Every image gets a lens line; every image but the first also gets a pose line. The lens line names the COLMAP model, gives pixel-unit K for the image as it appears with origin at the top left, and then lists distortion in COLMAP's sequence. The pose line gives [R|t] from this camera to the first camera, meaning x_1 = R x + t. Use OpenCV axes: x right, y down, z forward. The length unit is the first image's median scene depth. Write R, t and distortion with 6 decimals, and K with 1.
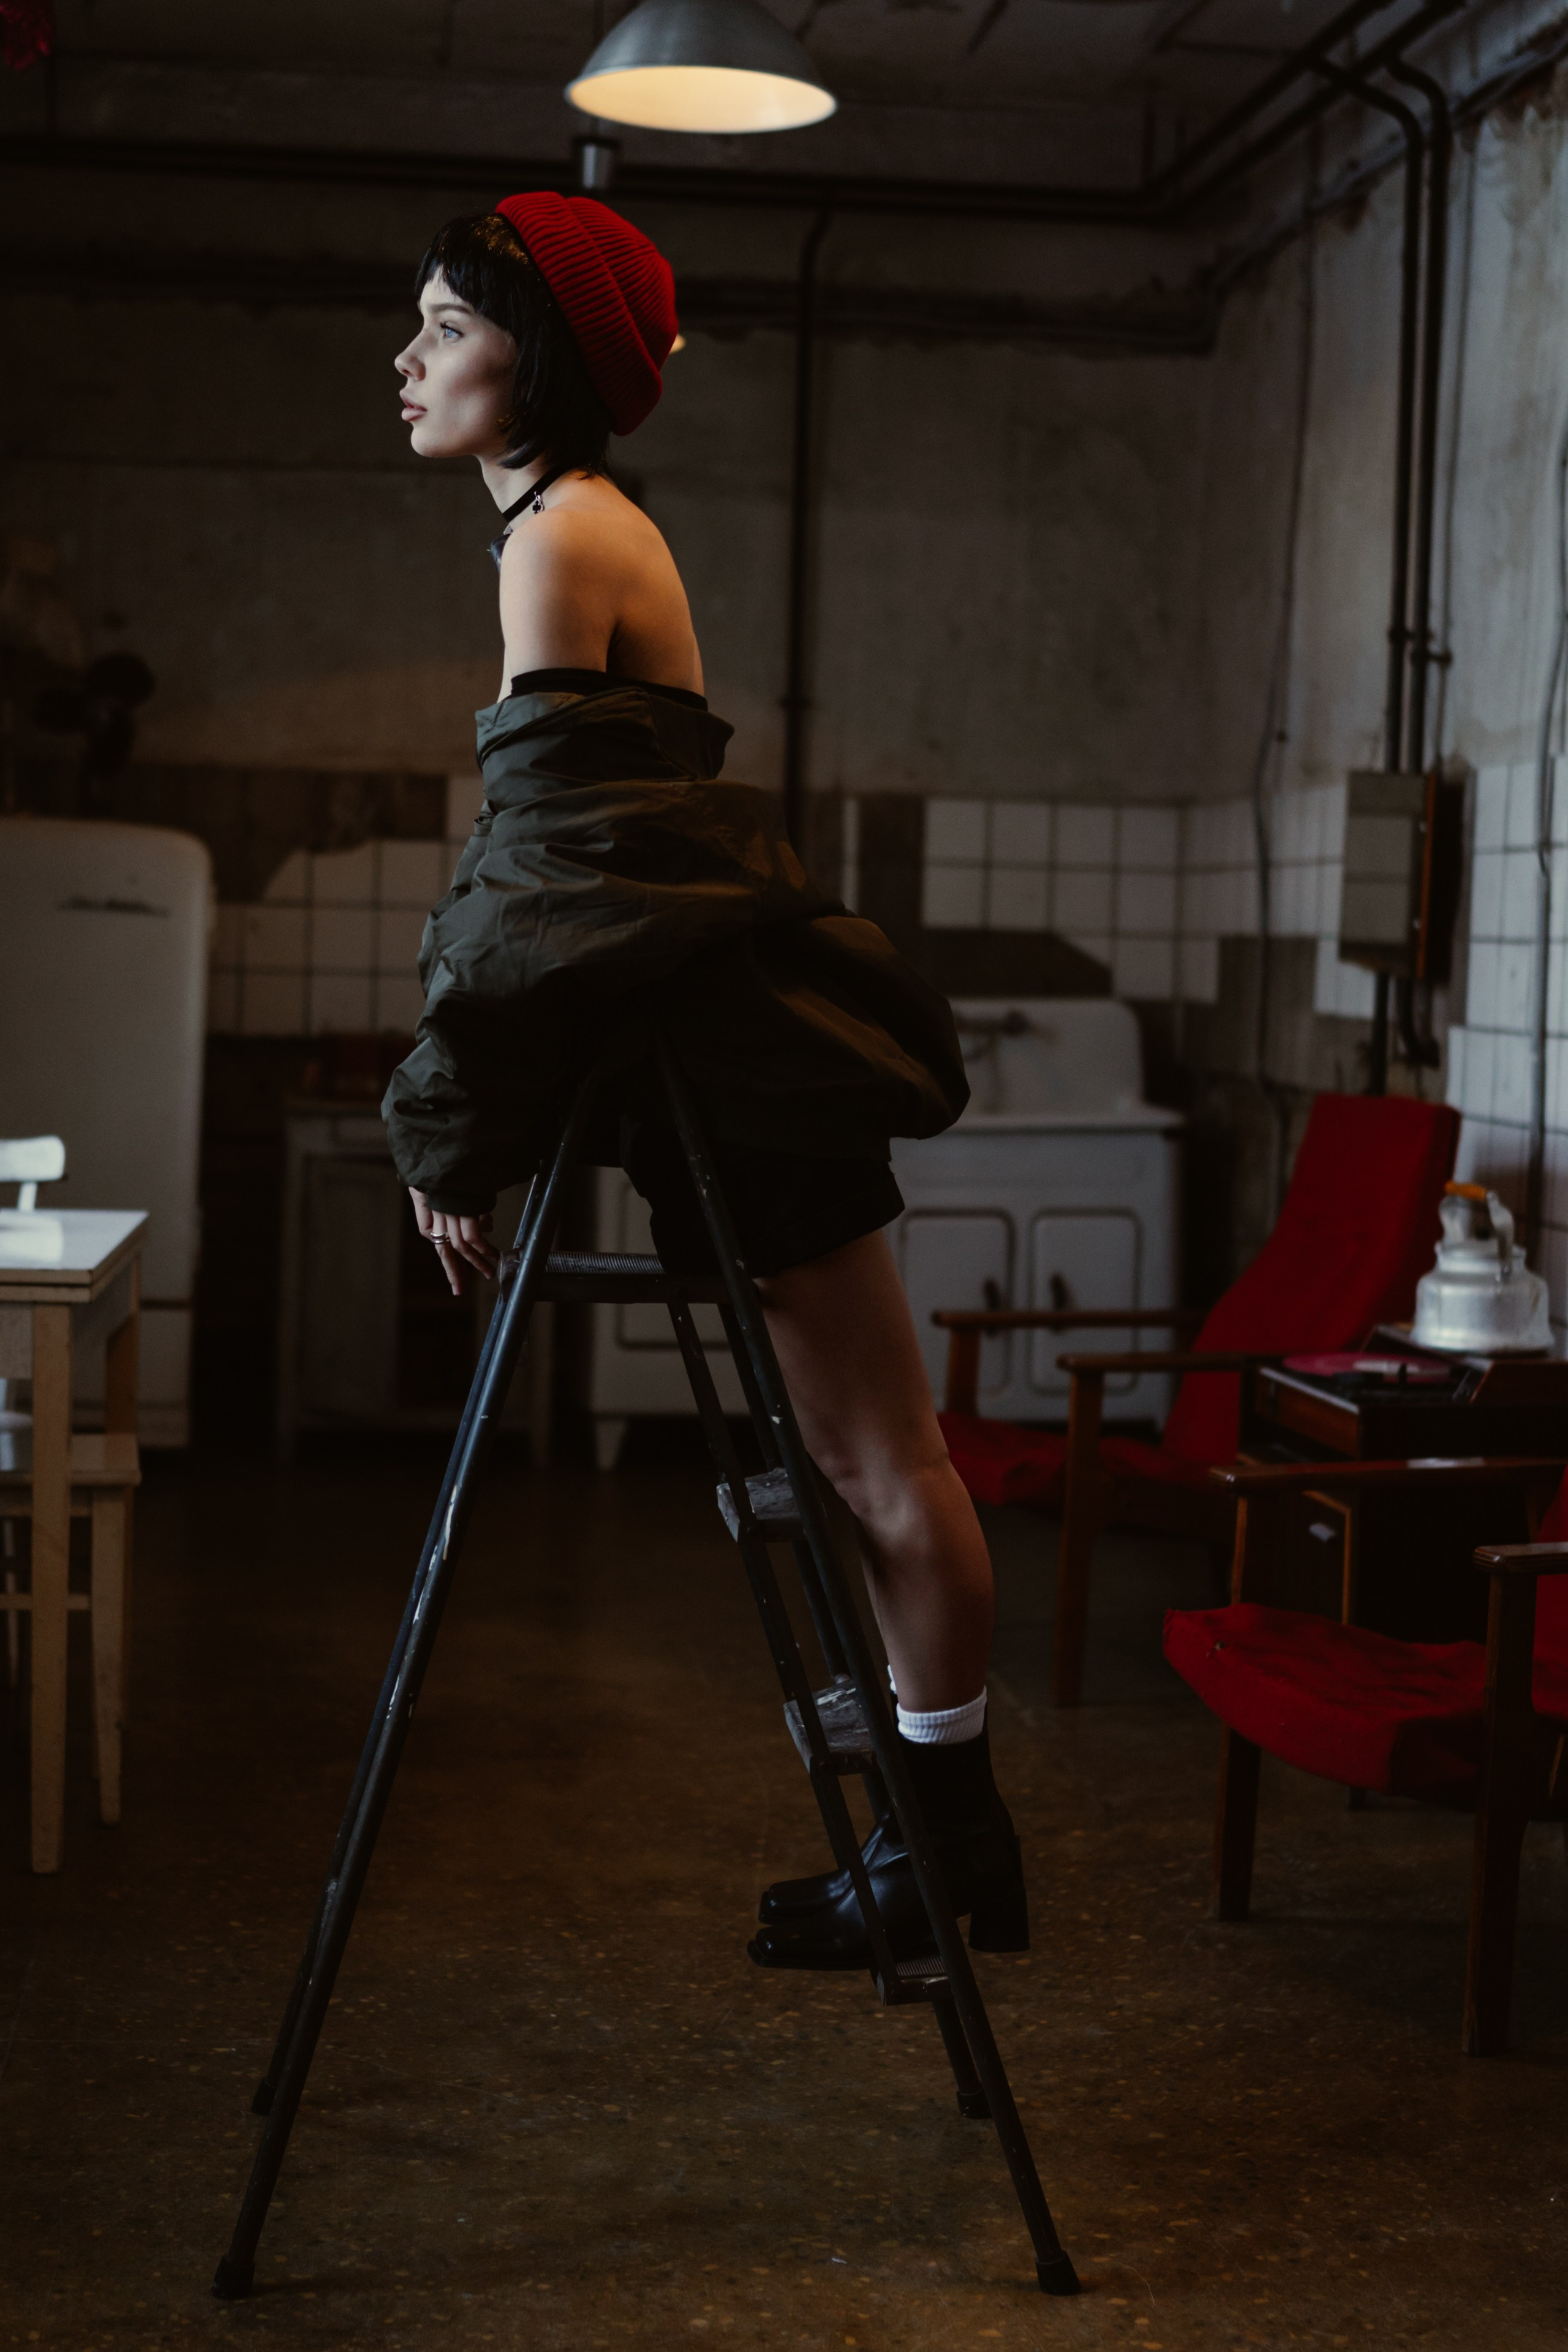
lens RADIAL K [[3453.7, 0, 782.7], [0, 3453.7, 1180.4], [0, 0, 1]] dist [-0.019748, 0.000000]
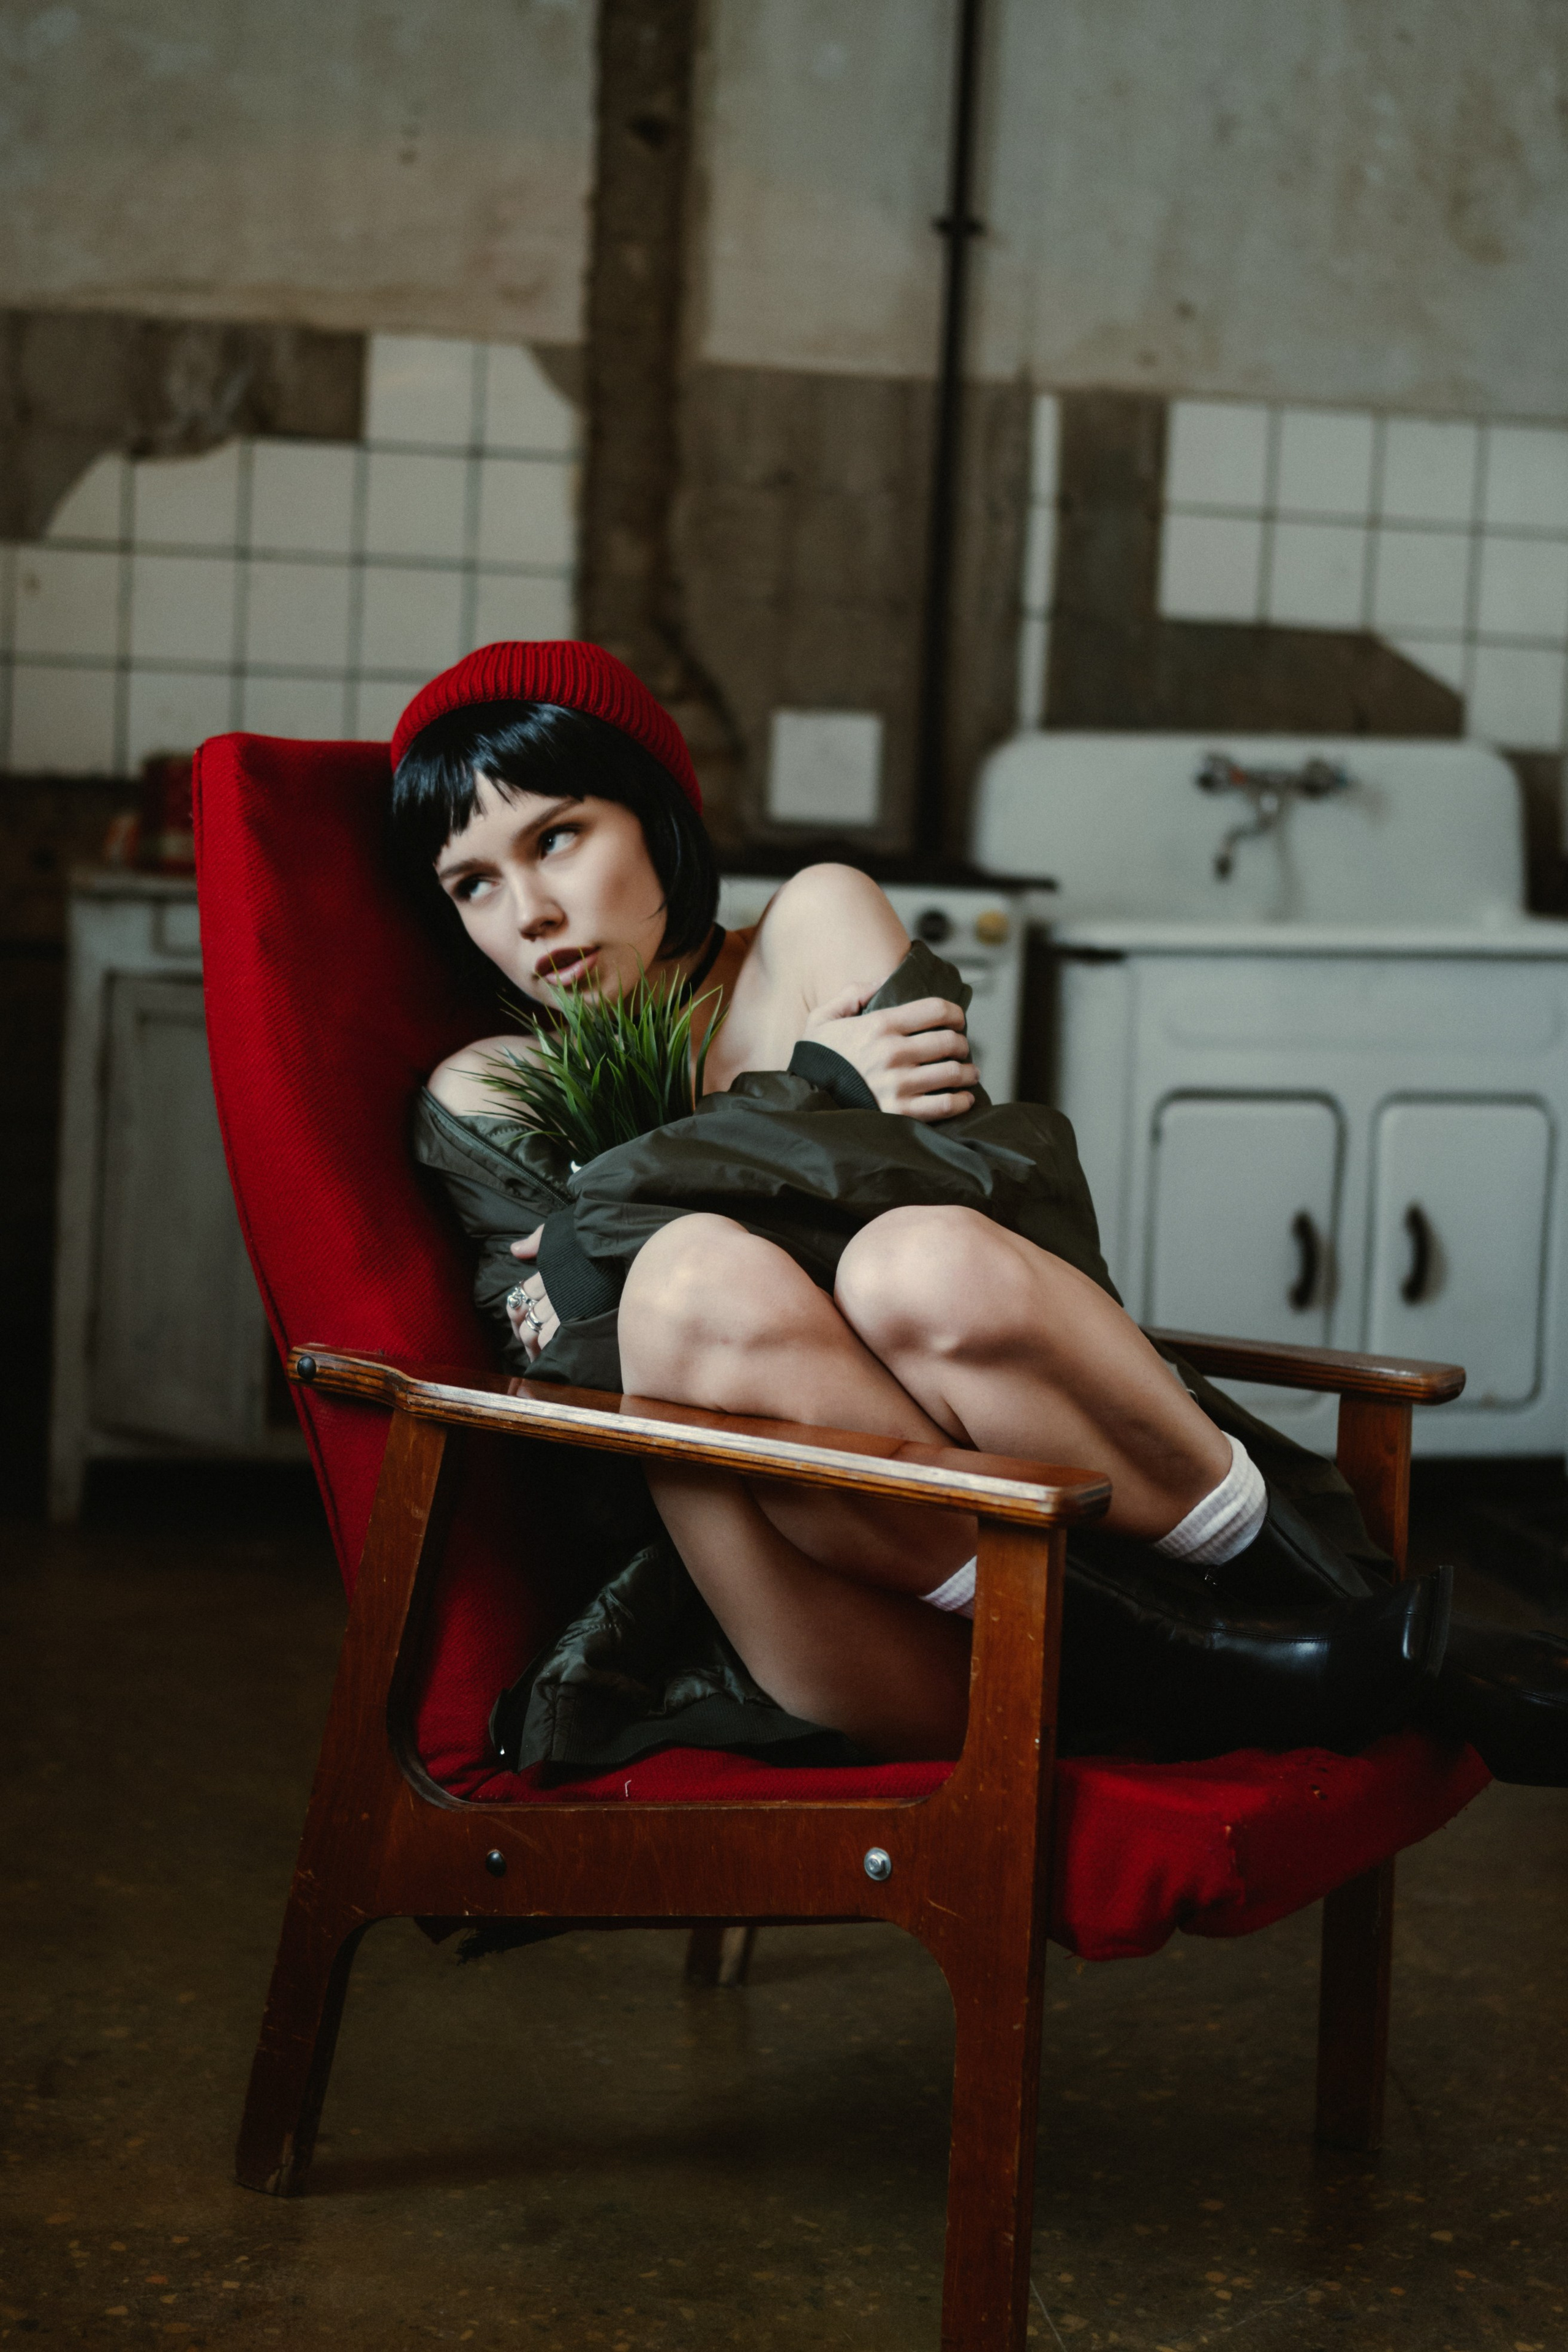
lens RADIAL K [[3453.7, 0, 785.7], [0, 3453.7, 1172.2], [0, 0, 1]] dist [-0.019748, 0.000000]
pose [[0.999334, 0.015489, 0.033026, -0.043178], [-0.016501, 0.999396, 0.030589, 0.005590], [-0.032533, -0.031114, 0.998986, 0.407041]]
